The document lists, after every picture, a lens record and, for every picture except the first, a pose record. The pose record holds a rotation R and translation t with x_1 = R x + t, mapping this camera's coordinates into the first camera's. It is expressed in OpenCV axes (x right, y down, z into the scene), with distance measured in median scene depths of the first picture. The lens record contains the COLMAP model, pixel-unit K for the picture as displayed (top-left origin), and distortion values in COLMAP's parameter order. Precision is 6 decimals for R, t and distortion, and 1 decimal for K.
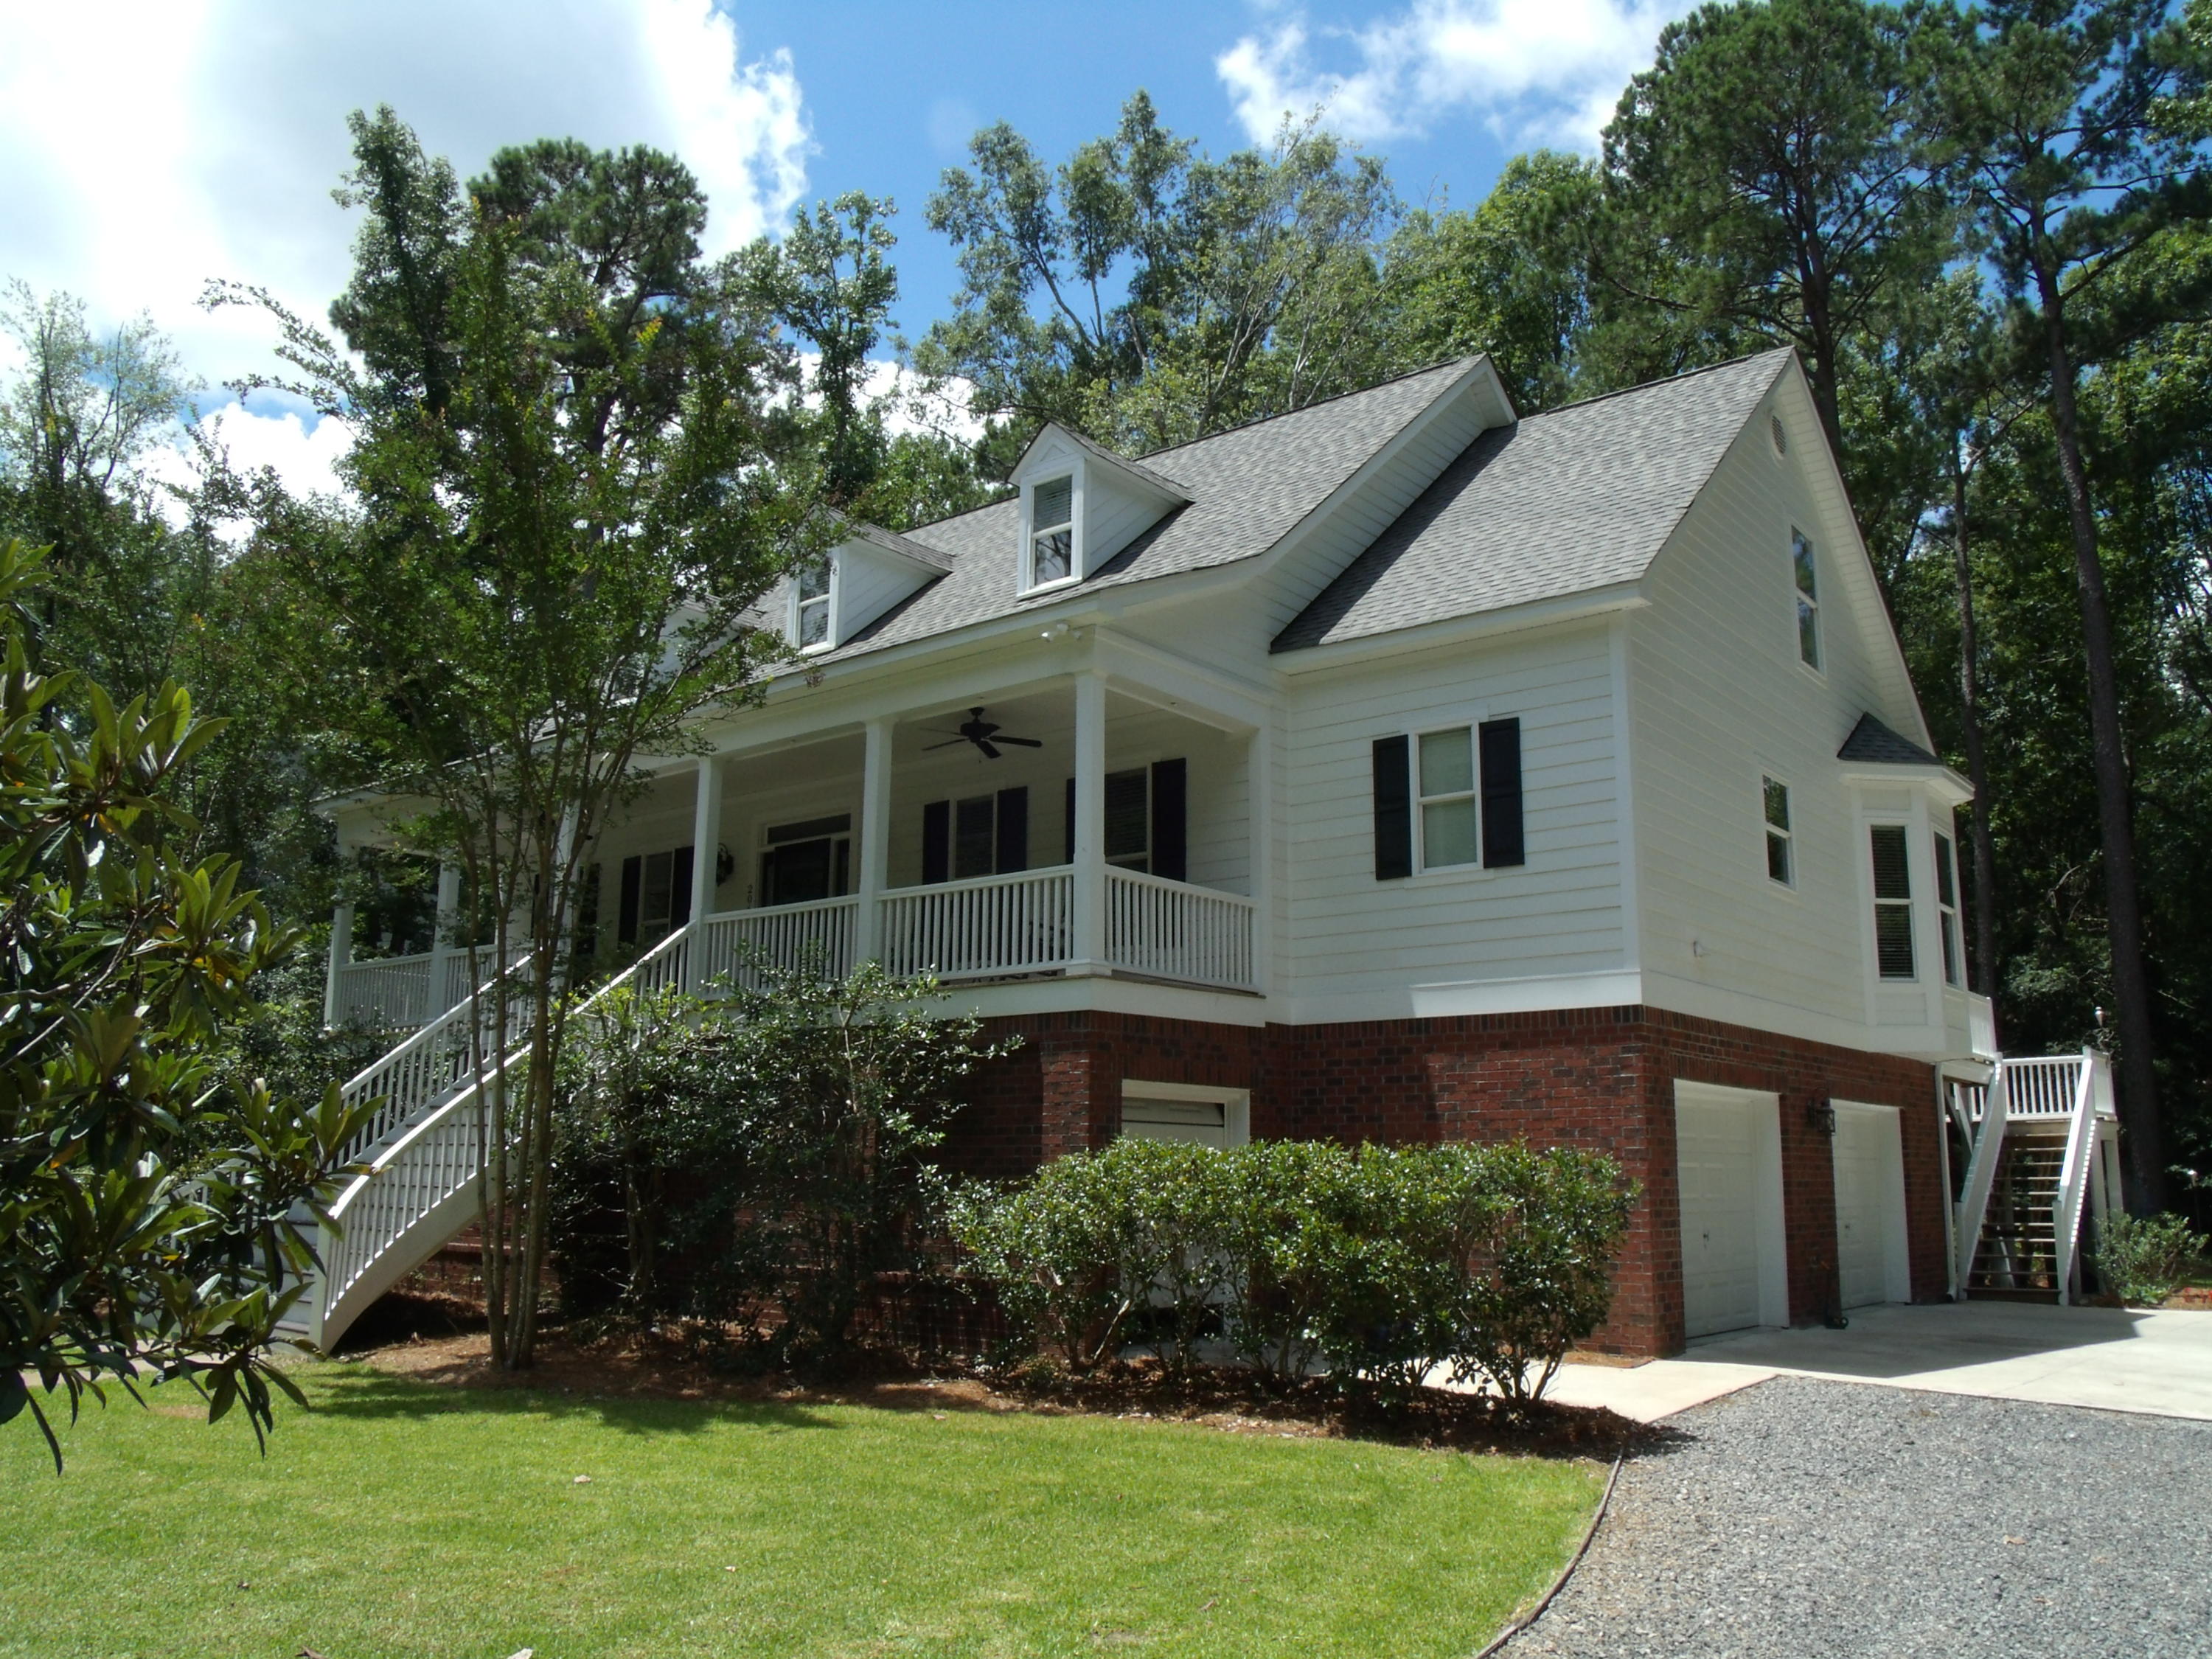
lens RADIAL K [[1750.4, 0, 1106.0], [0, 1750.4, 829.5], [0, 0, 1]] dist [-0.002183, 0.000867]
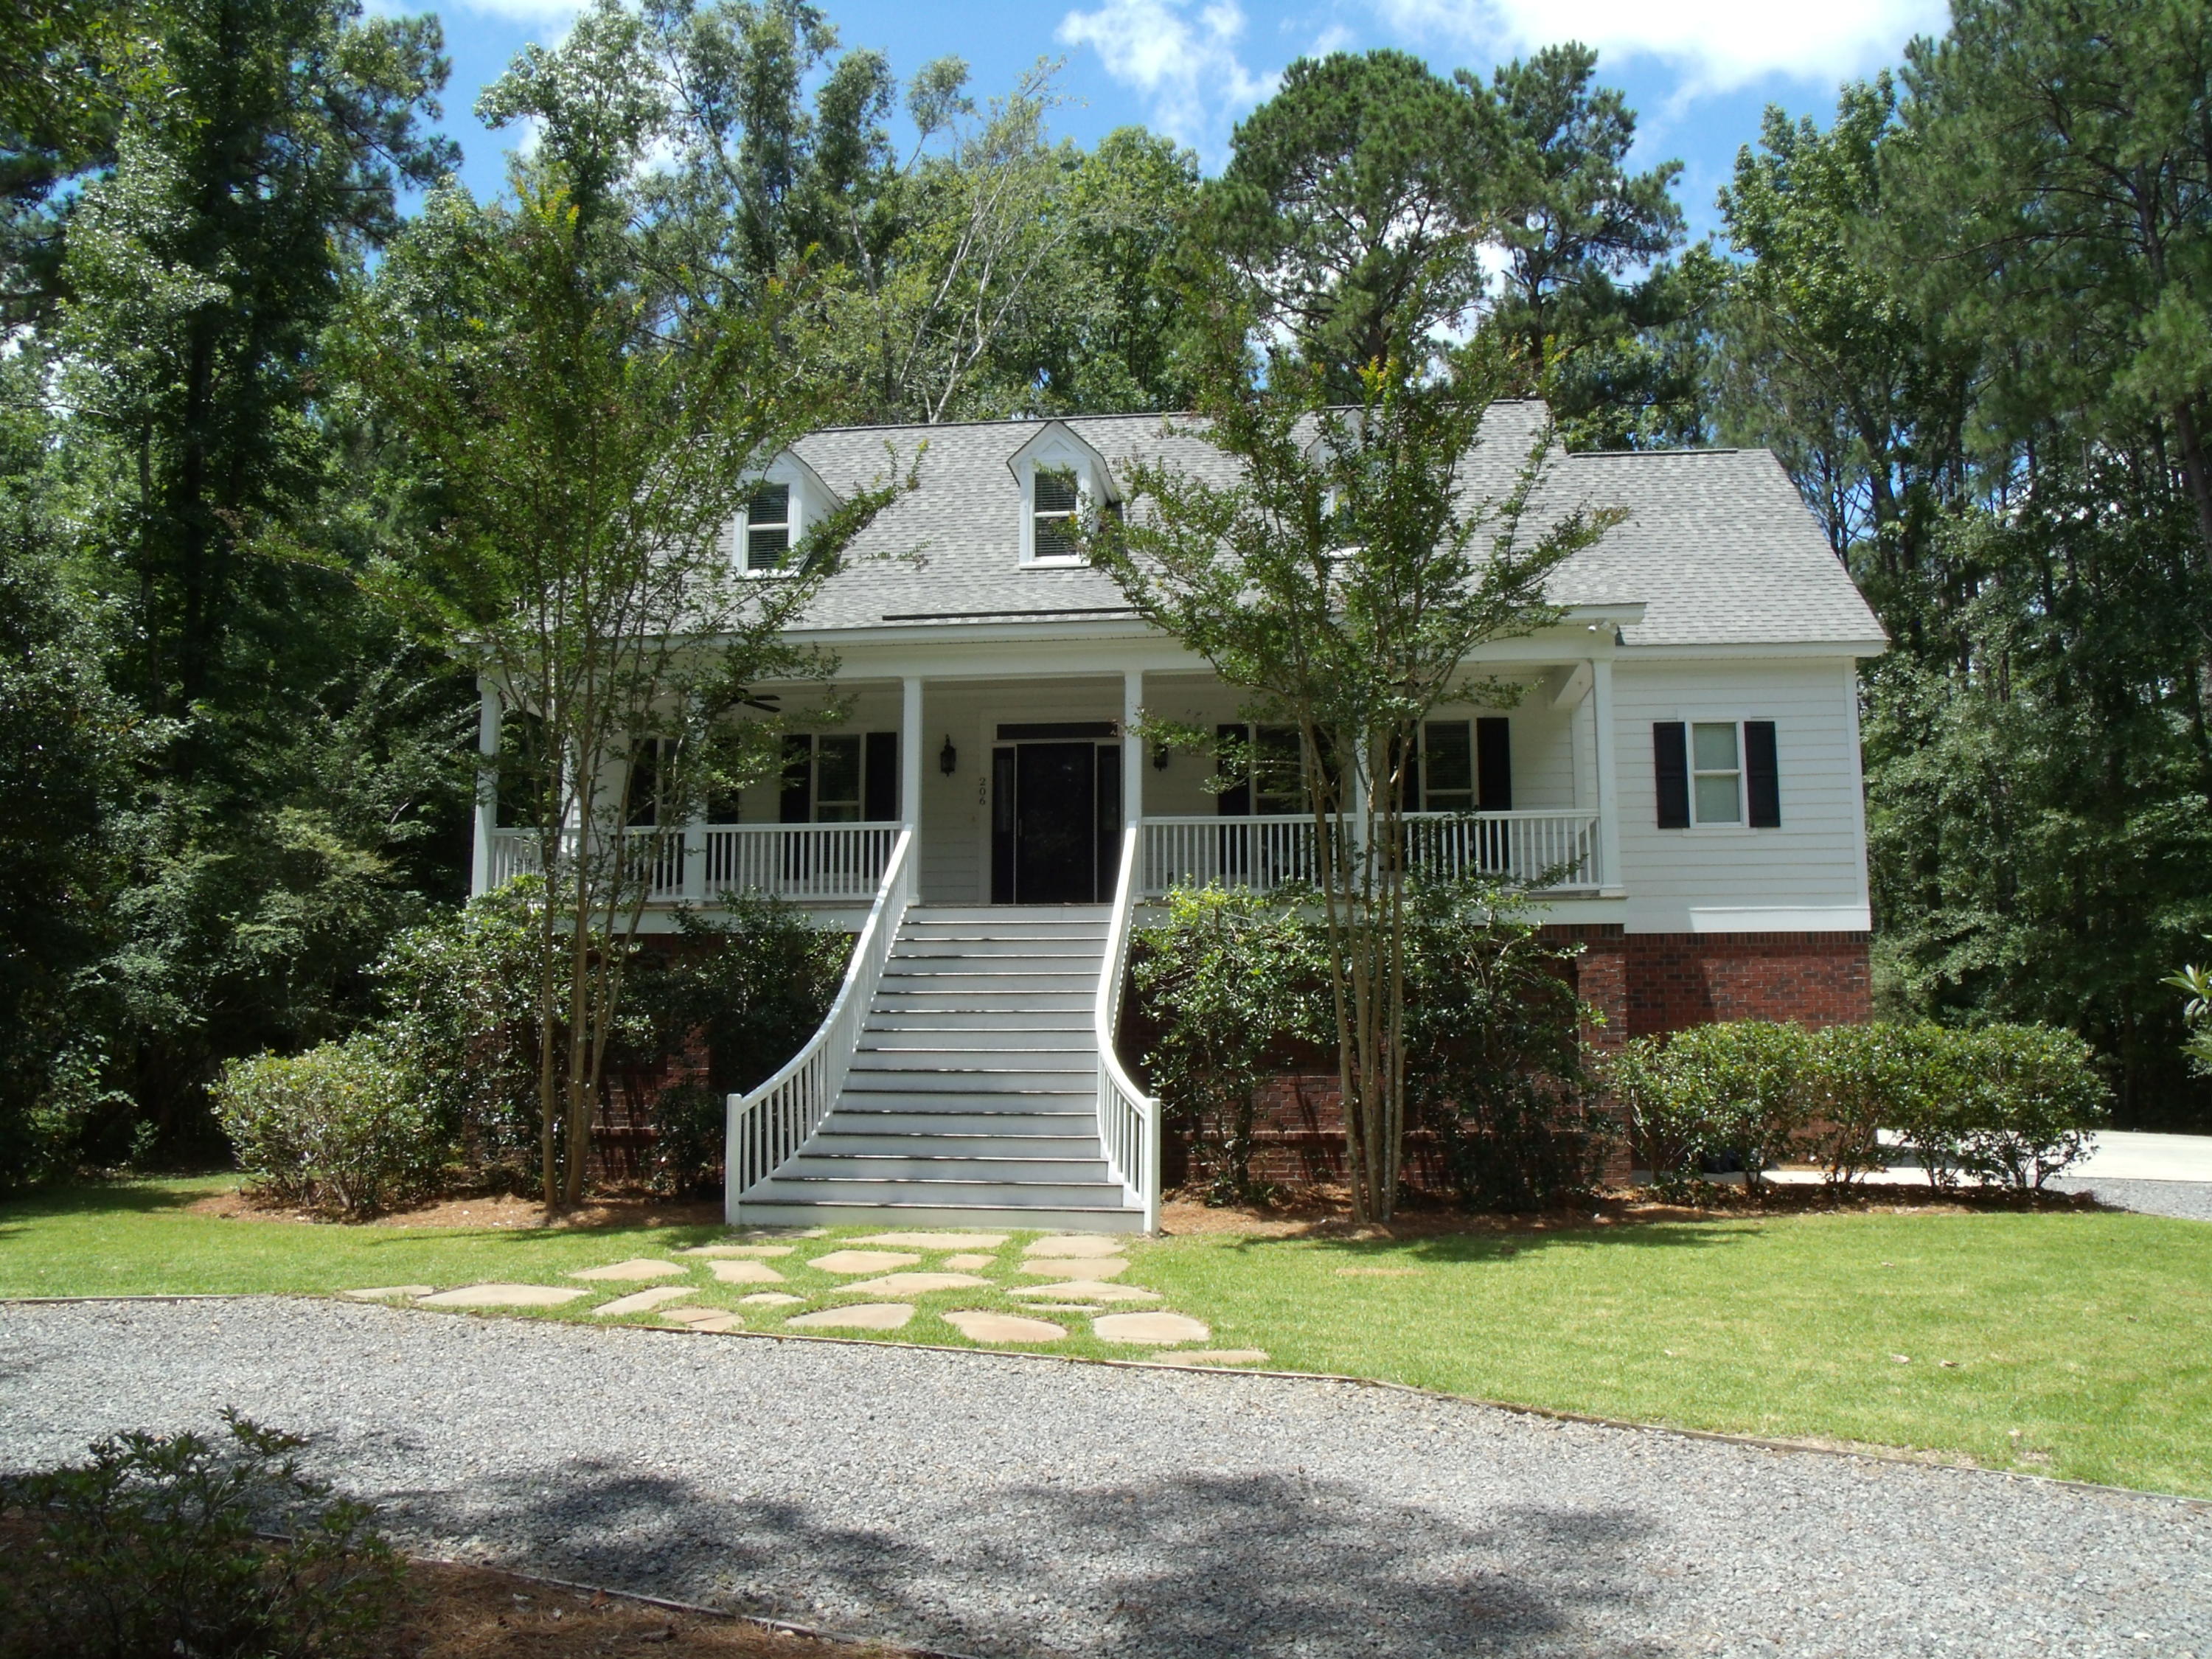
lens RADIAL K [[1750.4, 0, 1106.0], [0, 1750.4, 829.5], [0, 0, 1]] dist [-0.002183, 0.000867]
pose [[0.840167, 0.060729, 0.538917, -0.949316], [-0.098916, 0.994202, 0.042176, 0.015518], [-0.533231, -0.088743, 0.841302, 0.104196]]
